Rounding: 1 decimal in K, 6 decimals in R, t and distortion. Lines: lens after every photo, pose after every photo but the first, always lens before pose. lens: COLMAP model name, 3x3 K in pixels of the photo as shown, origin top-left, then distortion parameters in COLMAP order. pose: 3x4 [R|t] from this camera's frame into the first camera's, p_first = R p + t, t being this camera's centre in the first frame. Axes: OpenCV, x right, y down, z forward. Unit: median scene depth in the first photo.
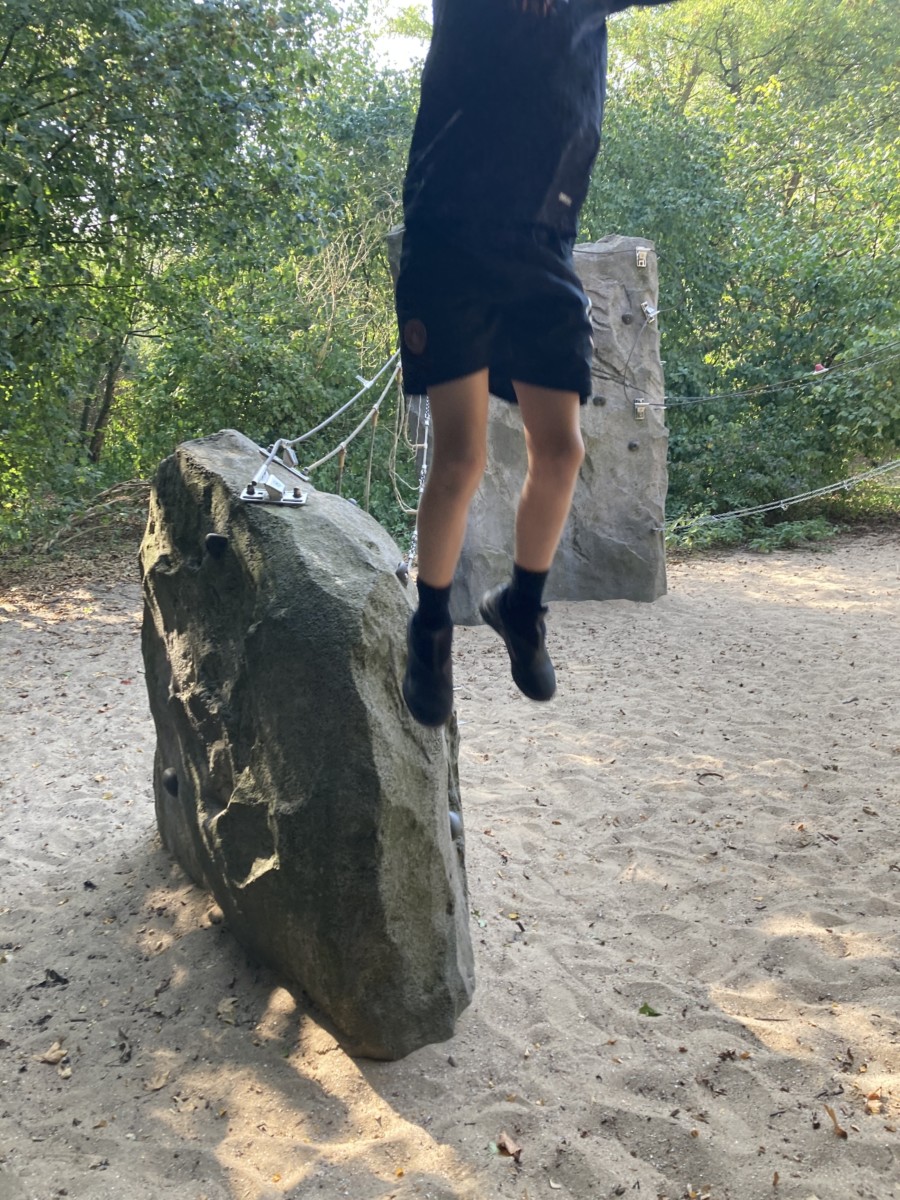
lens RADIAL K [[1029.6, 0, 467.1], [0, 1029.6, 603.6], [0, 0, 1]] dist [0.069800, -0.057524]
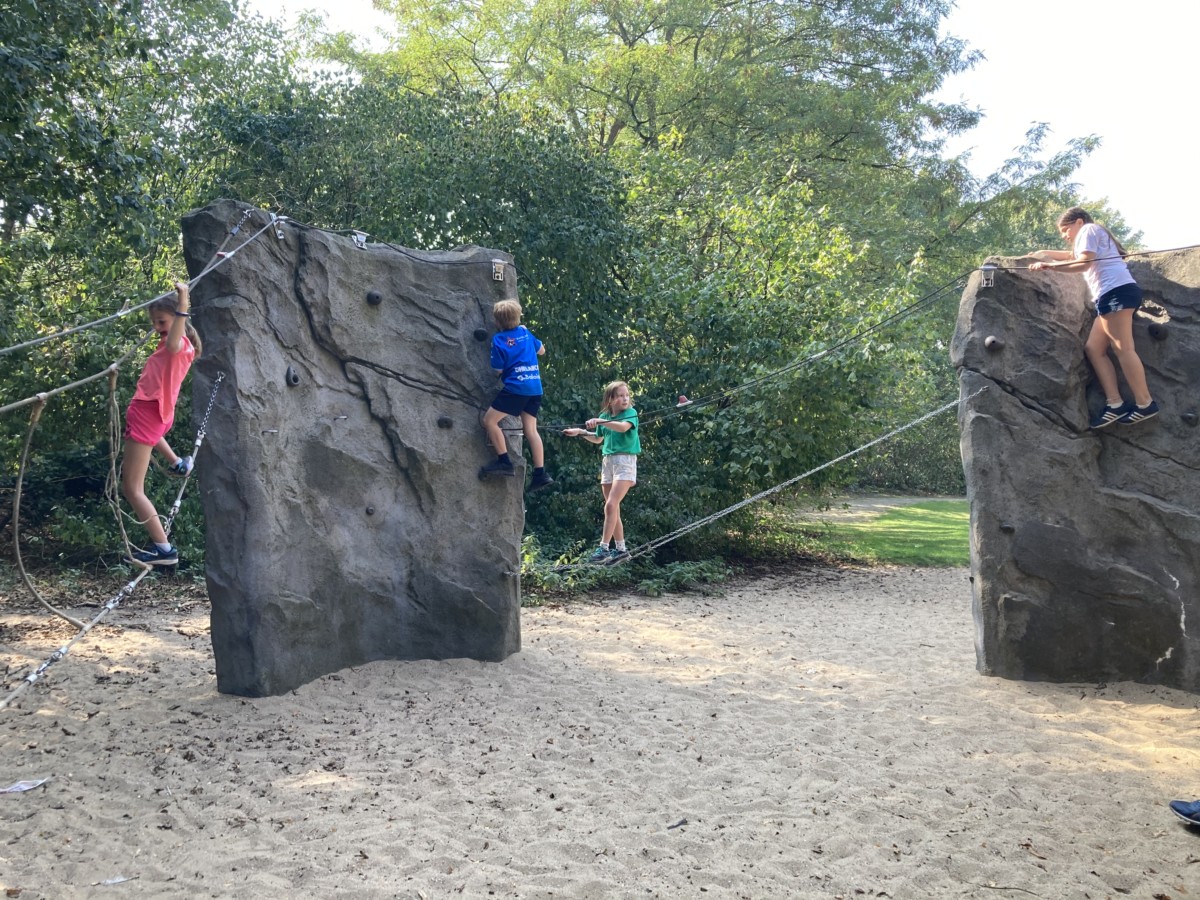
lens RADIAL K [[1029.6, 0, 600.0], [0, 1029.6, 450.0], [0, 0, 1]] dist [0.069800, -0.057524]
pose [[0.983401, 0.043975, 0.176037, 0.069380], [-0.013850, 0.985548, -0.168829, -0.019943], [-0.180918, 0.163588, 0.969798, 0.094485]]
